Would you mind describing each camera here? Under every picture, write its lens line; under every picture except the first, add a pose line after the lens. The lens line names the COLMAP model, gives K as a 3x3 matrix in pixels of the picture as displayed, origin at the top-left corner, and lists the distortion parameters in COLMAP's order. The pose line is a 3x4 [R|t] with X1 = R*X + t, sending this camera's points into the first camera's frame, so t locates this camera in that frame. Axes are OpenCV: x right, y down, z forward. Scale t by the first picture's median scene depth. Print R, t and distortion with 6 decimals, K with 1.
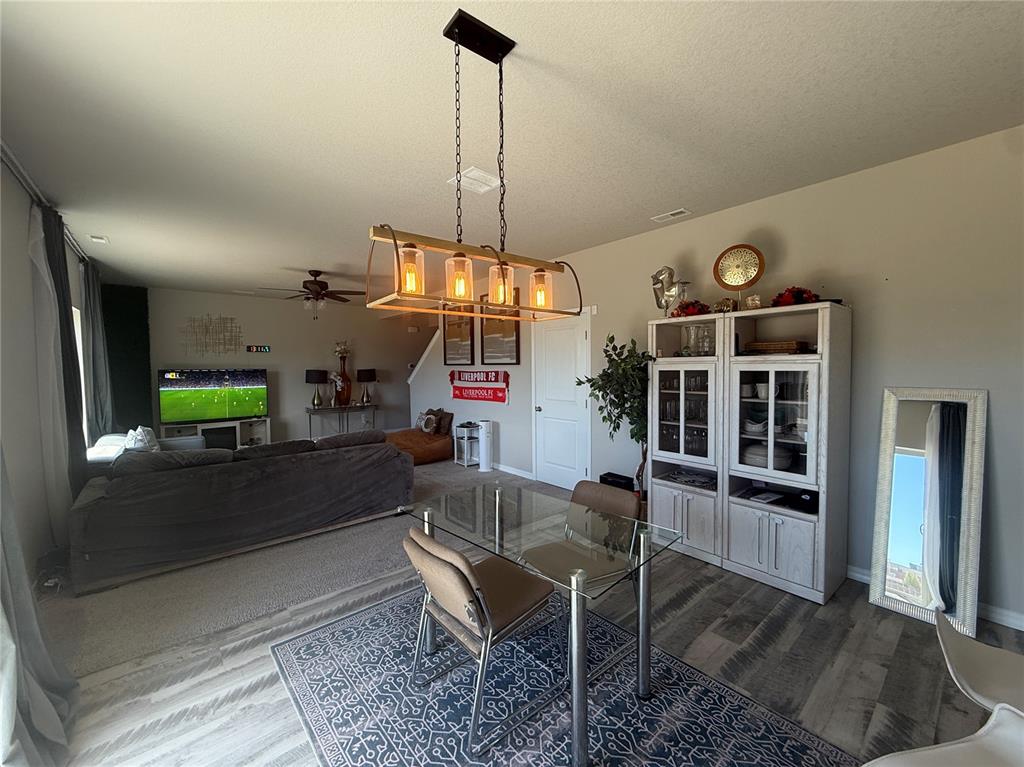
lens RADIAL K [[410.0, 0, 512.0], [0, 410.0, 383.5], [0, 0, 1]] dist [0.002321, 0.000323]
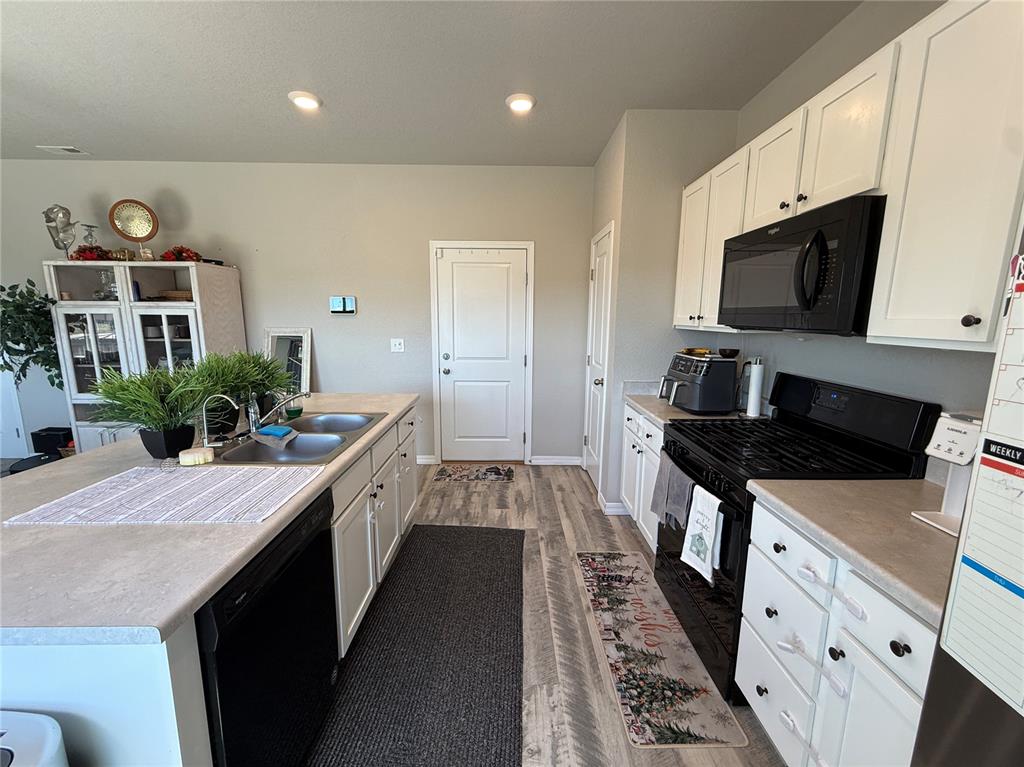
lens RADIAL K [[410.0, 0, 512.0], [0, 410.0, 383.5], [0, 0, 1]] dist [0.002321, 0.000323]
pose [[0.644177, -0.113749, 0.756371, 0.289396], [0.018028, 0.990863, 0.133660, 0.022093], [-0.764664, -0.072465, 0.640342, -0.481518]]
